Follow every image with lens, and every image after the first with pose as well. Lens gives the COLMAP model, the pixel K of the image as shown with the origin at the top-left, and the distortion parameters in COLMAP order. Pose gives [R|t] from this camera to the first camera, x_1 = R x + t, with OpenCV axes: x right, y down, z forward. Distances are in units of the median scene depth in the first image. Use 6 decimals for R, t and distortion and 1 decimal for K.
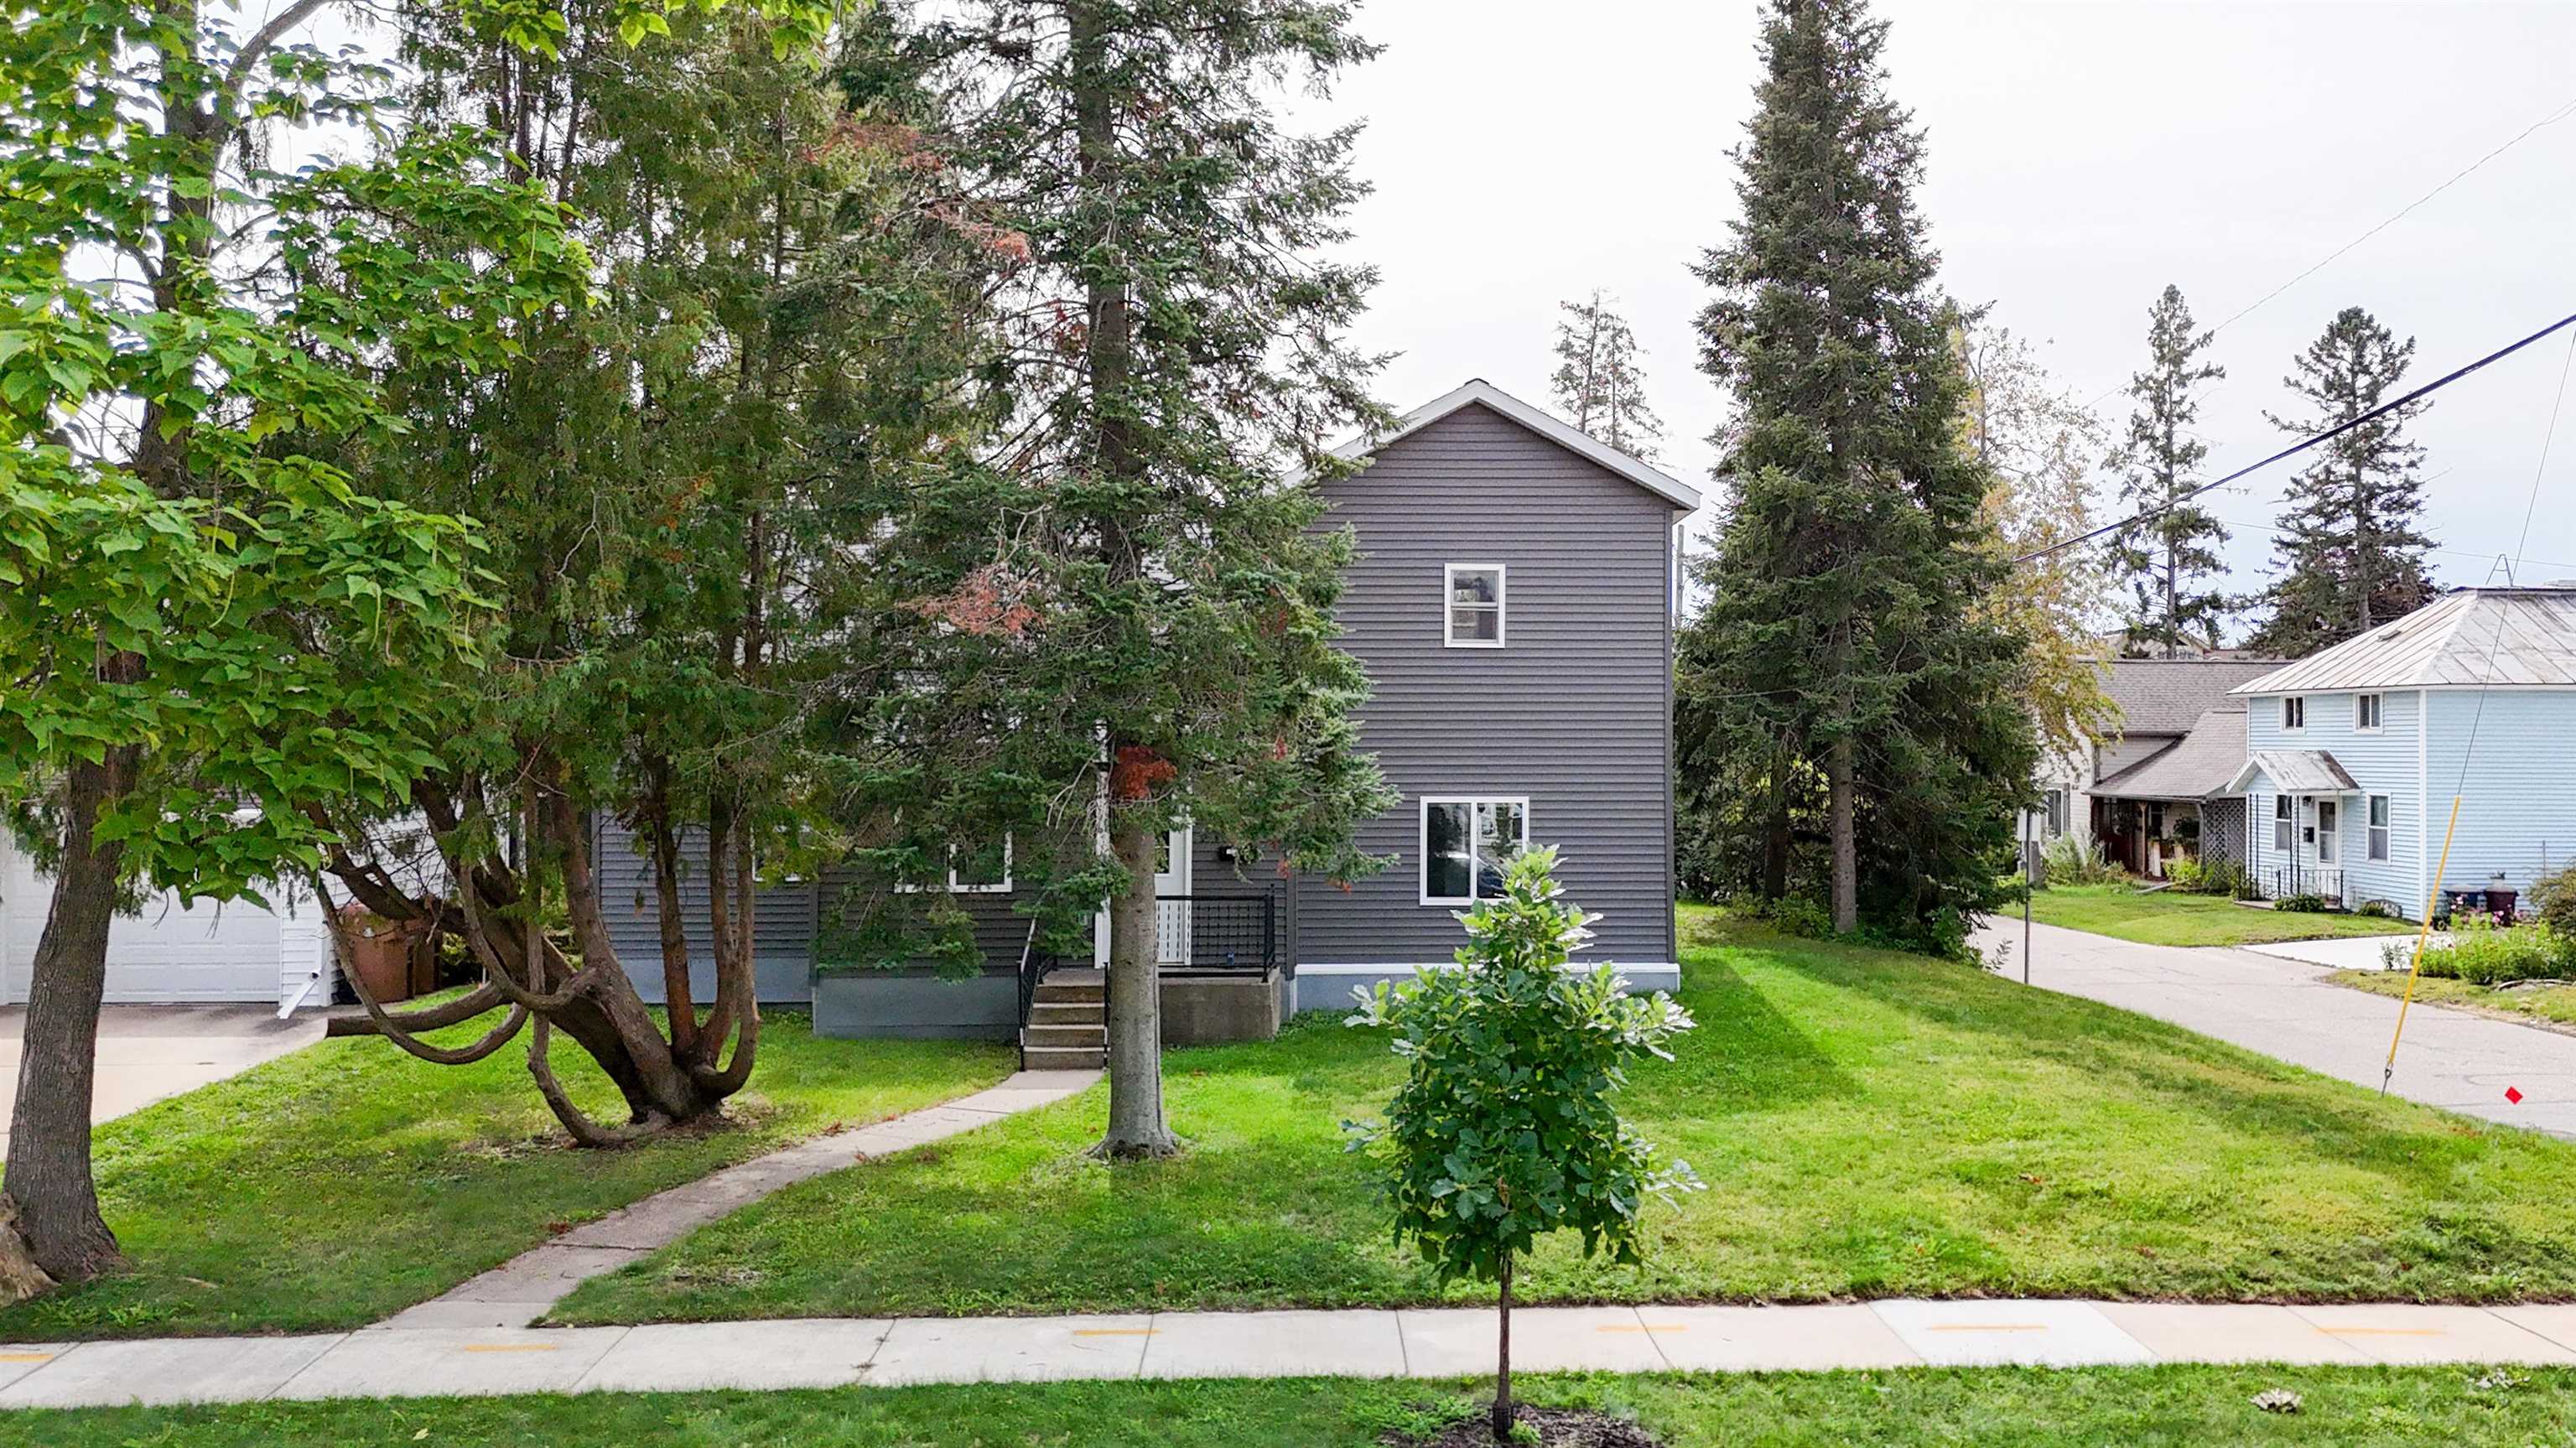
lens RADIAL K [[1901.5, 0, 1299.5], [0, 1901.5, 756.9], [0, 0, 1]] dist [0.066473, -0.068593]
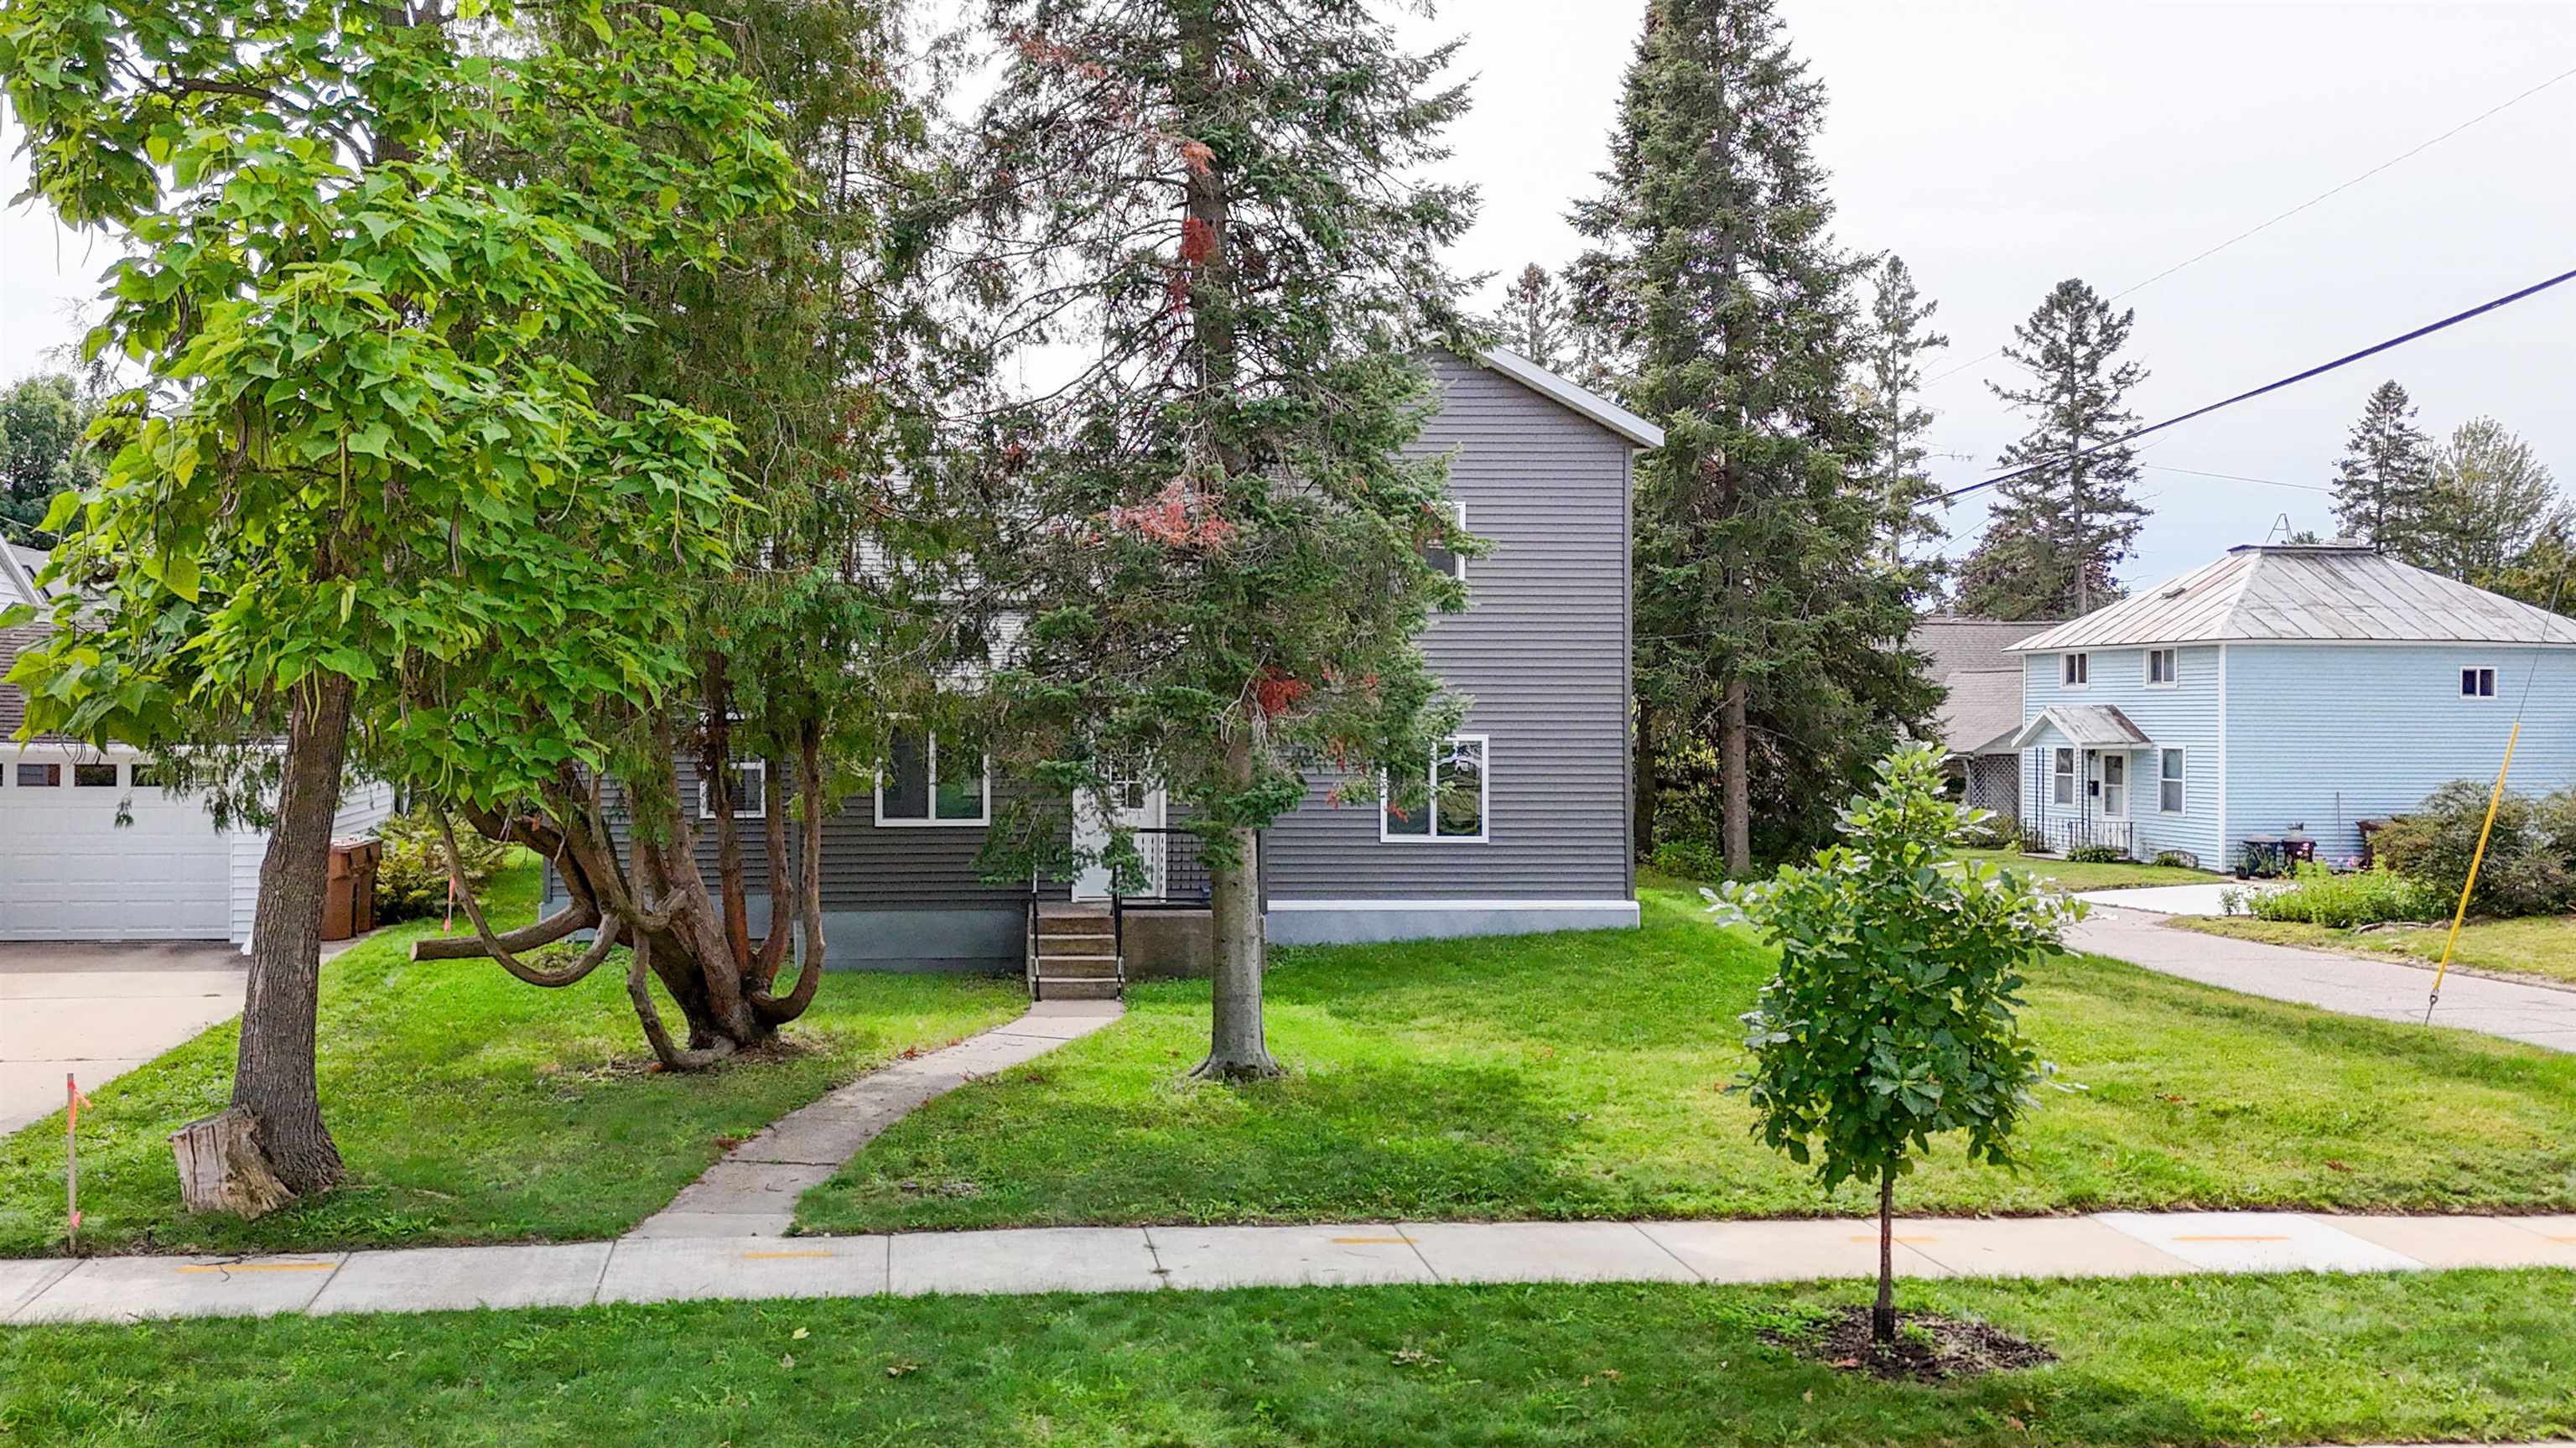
lens RADIAL K [[1888.6, 0, 1212.3], [0, 1888.6, 713.1], [0, 0, 1]] dist [0.075721, -0.073235]
pose [[0.999807, 0.002005, 0.019539, -0.185540], [-0.002118, 0.999981, 0.005772, 0.019110], [-0.019527, -0.005813, 0.999792, 0.014349]]
